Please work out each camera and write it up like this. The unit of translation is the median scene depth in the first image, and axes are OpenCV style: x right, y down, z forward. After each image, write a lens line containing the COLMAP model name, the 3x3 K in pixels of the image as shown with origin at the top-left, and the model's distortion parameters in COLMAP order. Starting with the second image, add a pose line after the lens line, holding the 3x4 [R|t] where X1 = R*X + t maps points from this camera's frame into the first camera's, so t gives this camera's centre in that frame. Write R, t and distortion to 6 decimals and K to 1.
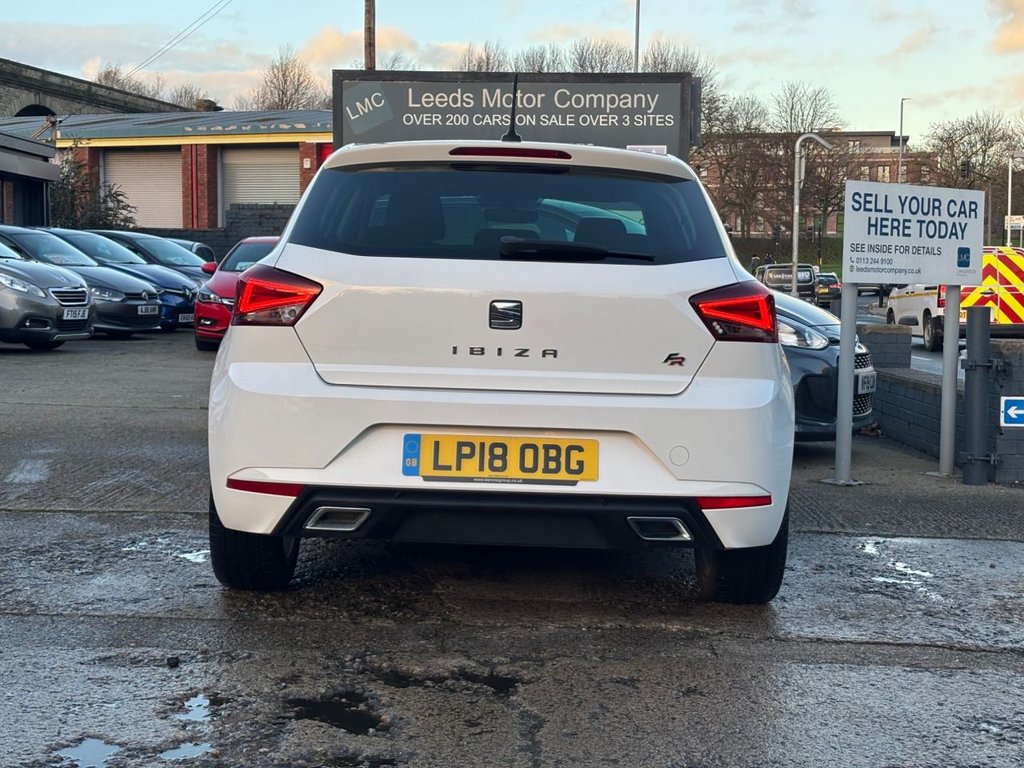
lens RADIAL K [[1550.9, 0, 487.1], [0, 1550.9, 357.2], [0, 0, 1]] dist [0.077108, 0.000000]
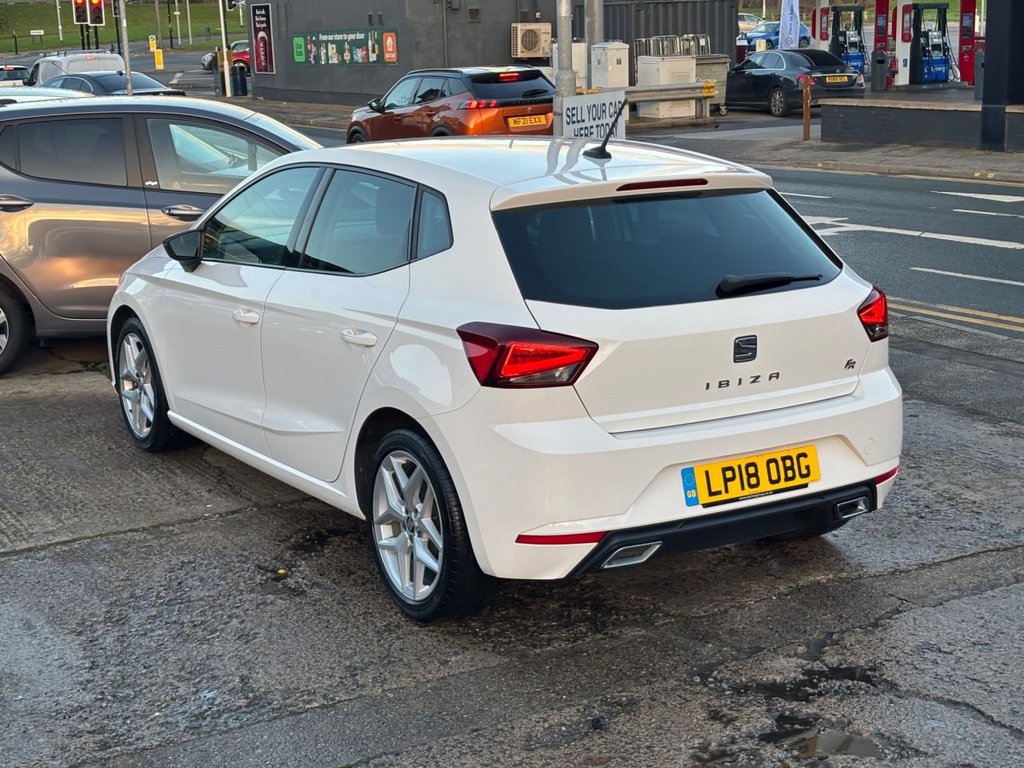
lens RADIAL K [[1550.9, 0, 509.7], [0, 1550.9, 375.3], [0, 0, 1]] dist [0.077108, 0.000000]
pose [[0.851734, -0.147003, 0.502931, -0.696387], [0.065006, 0.982069, 0.176961, -0.217216], [-0.519927, -0.118030, 0.846017, 0.138141]]
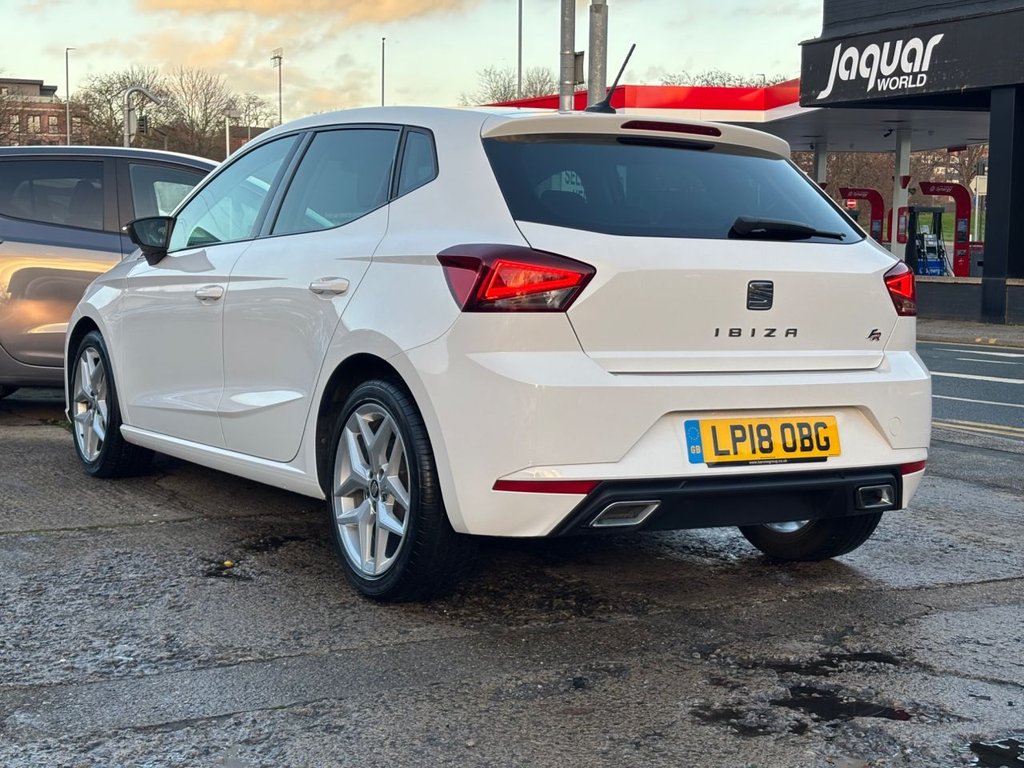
lens RADIAL K [[1550.9, 0, 505.9], [0, 1550.9, 374.8], [0, 0, 1]] dist [0.077108, 0.000000]
pose [[0.854174, -0.043242, 0.518186, -0.644524], [0.021812, 0.998639, 0.047380, -0.027244], [-0.519529, -0.029168, 0.853955, 0.230564]]
